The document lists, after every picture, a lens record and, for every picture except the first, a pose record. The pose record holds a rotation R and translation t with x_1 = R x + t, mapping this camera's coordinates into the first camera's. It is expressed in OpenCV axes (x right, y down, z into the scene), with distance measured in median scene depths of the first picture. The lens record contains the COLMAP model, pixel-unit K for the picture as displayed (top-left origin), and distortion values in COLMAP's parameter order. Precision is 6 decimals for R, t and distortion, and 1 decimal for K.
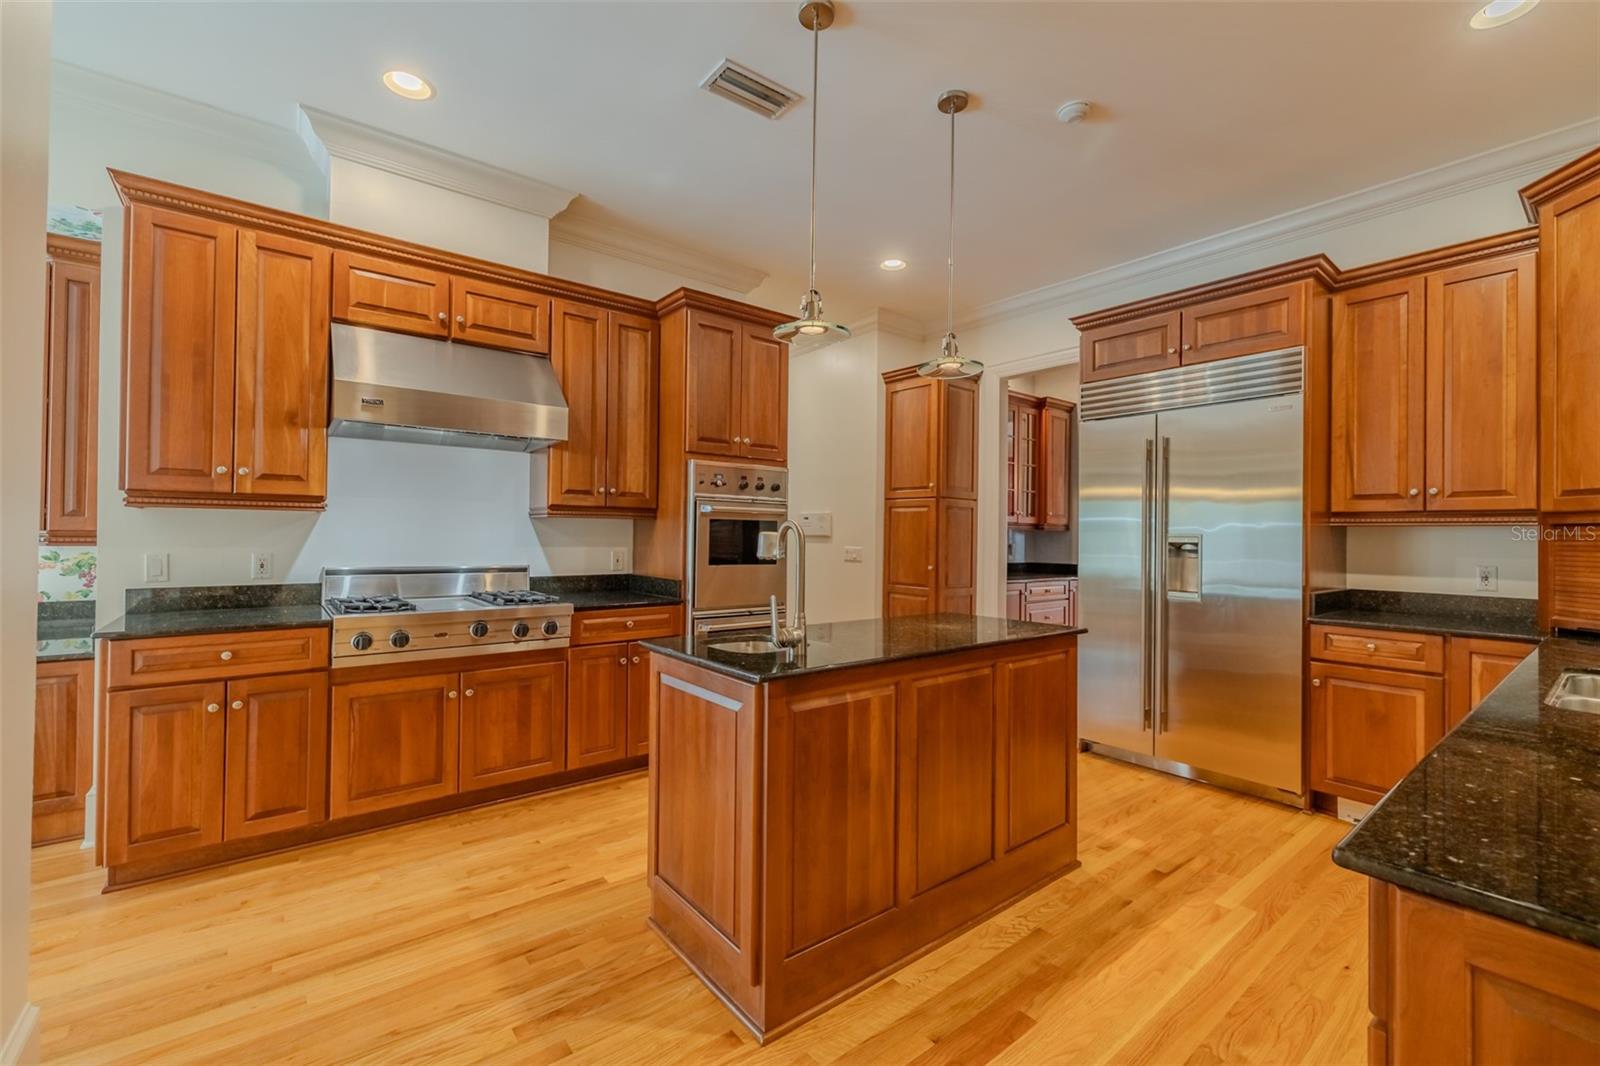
lens RADIAL K [[677.7, 0, 797.3], [0, 677.7, 526.8], [0, 0, 1]] dist [-0.000007, 0.000707]
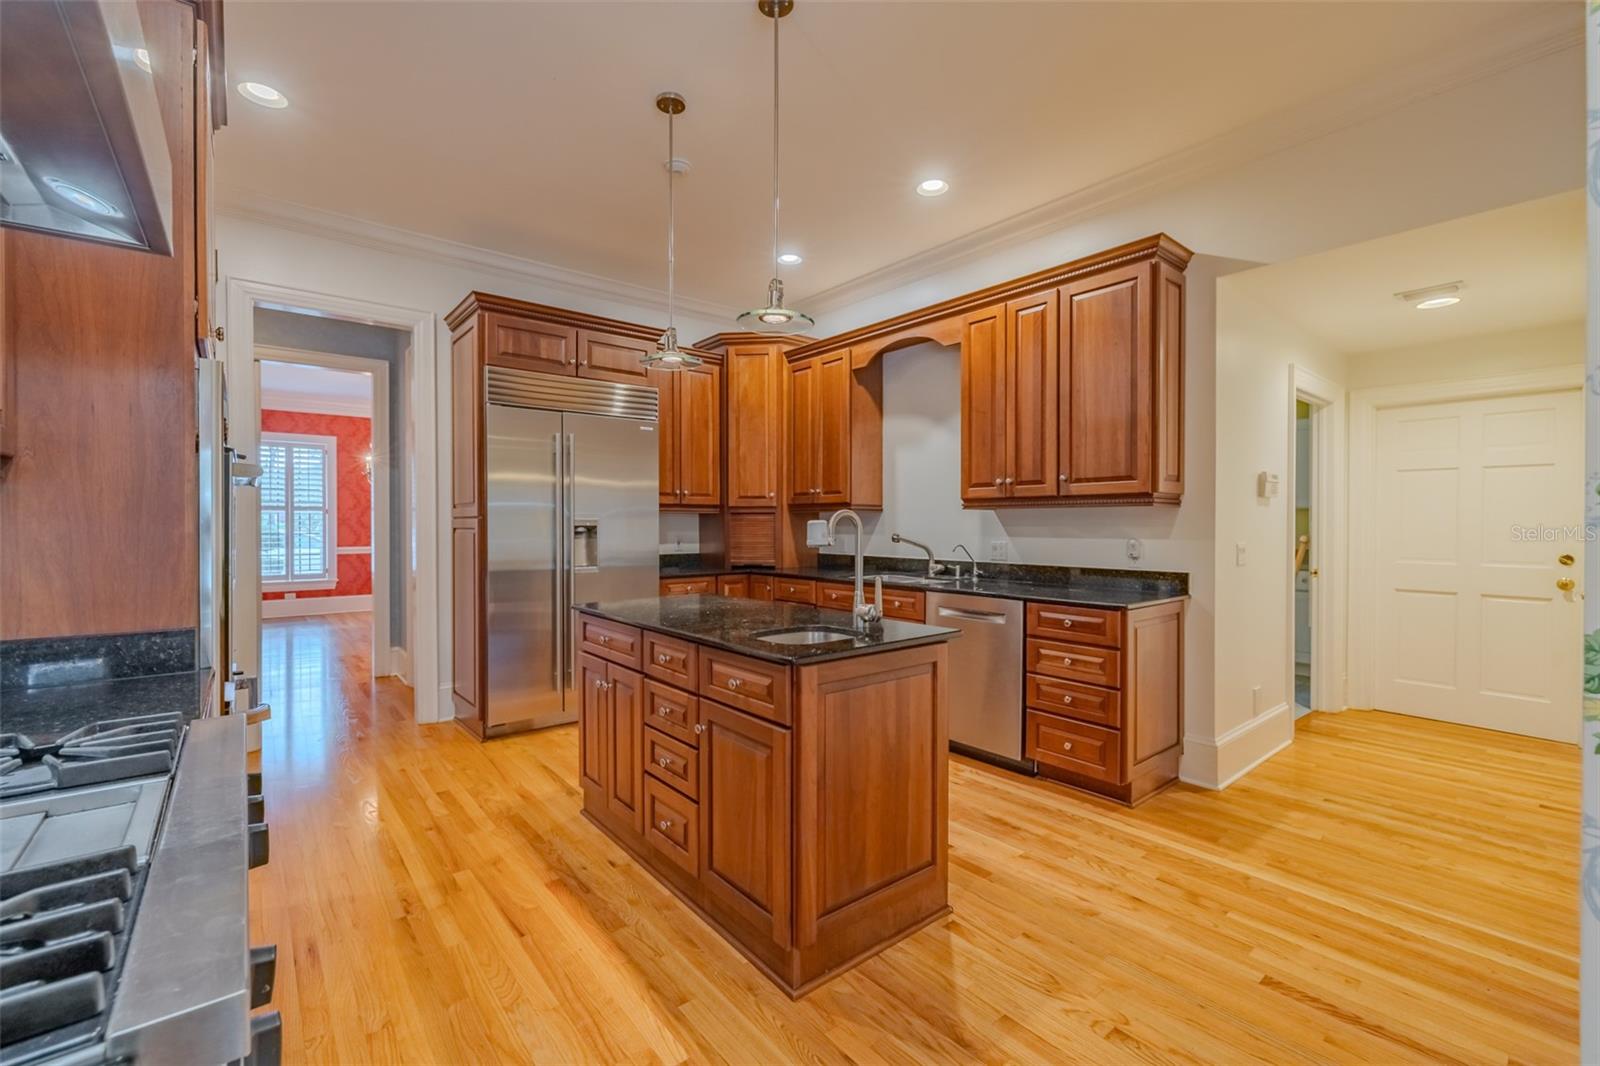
lens RADIAL K [[677.7, 0, 797.3], [0, 677.7, 526.8], [0, 0, 1]] dist [-0.000007, 0.000707]
pose [[-0.007107, -0.018239, 0.999808, -0.830613], [-0.009837, 0.999787, 0.018169, -0.001145], [-0.999926, -0.009706, -0.007285, 0.822964]]
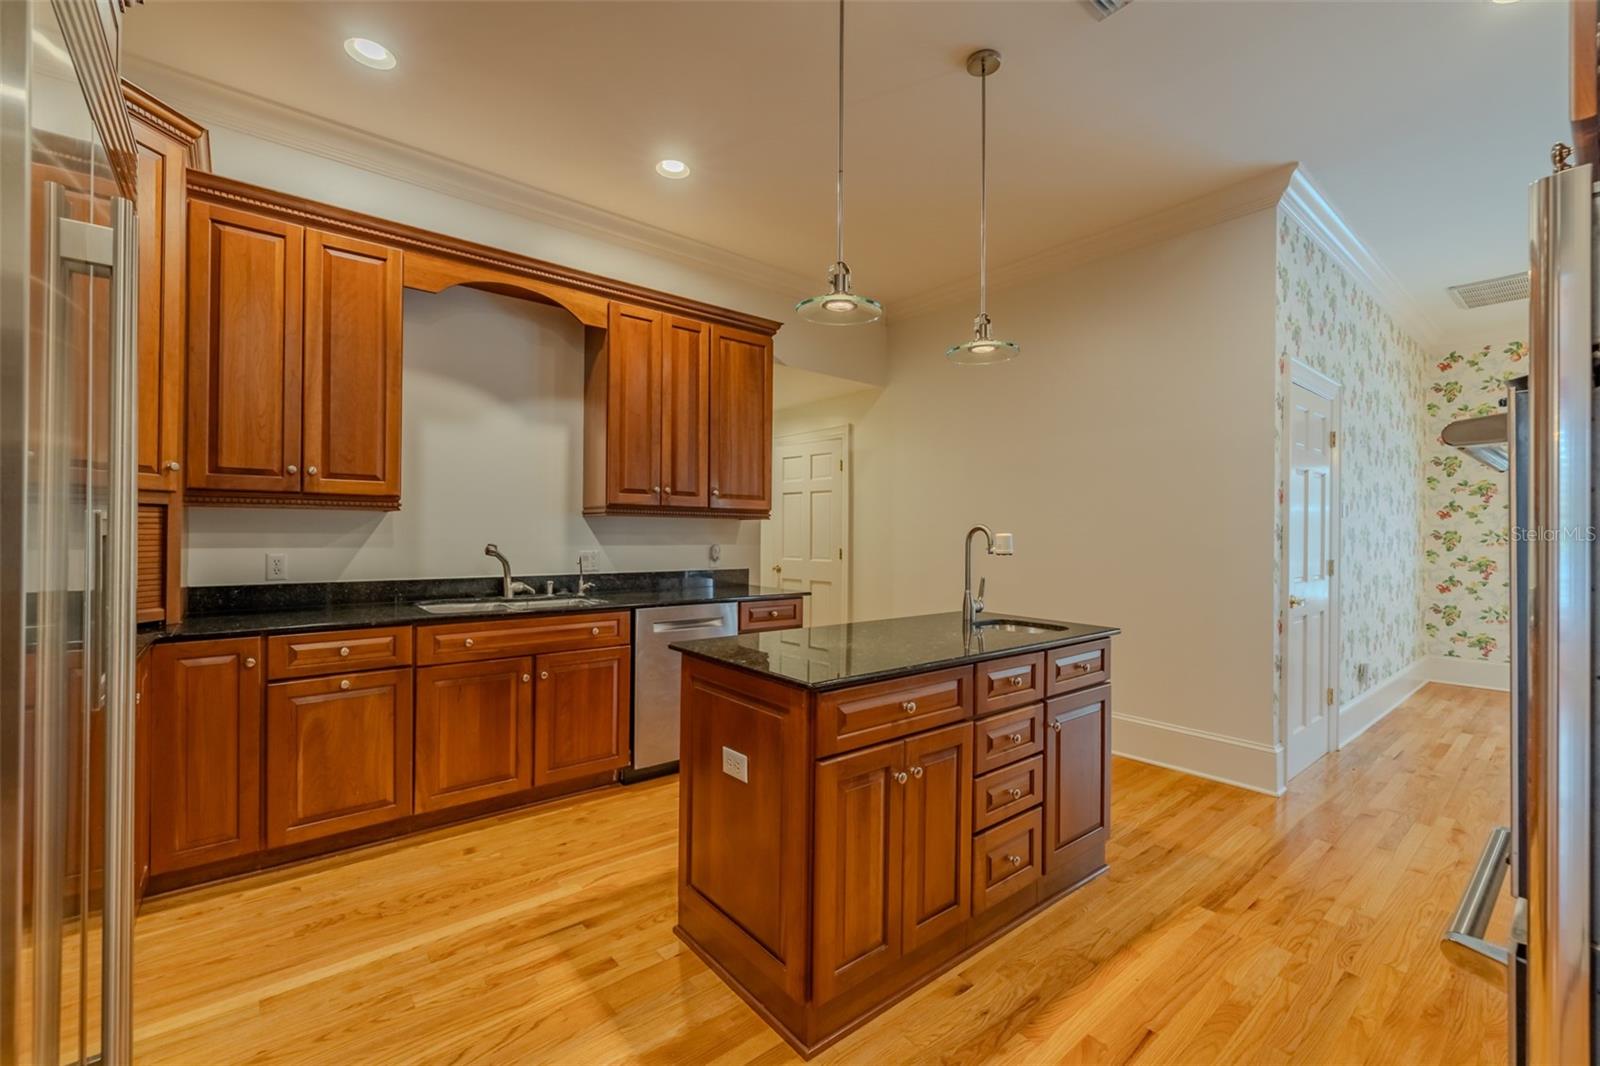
lens RADIAL K [[677.7, 0, 797.3], [0, 677.7, 526.8], [0, 0, 1]] dist [-0.000007, 0.000707]
pose [[-0.999608, -0.024519, -0.013512, 0.282314], [-0.024256, 0.999519, -0.019350, 0.022199], [0.013980, -0.019015, -0.999721, 1.766988]]
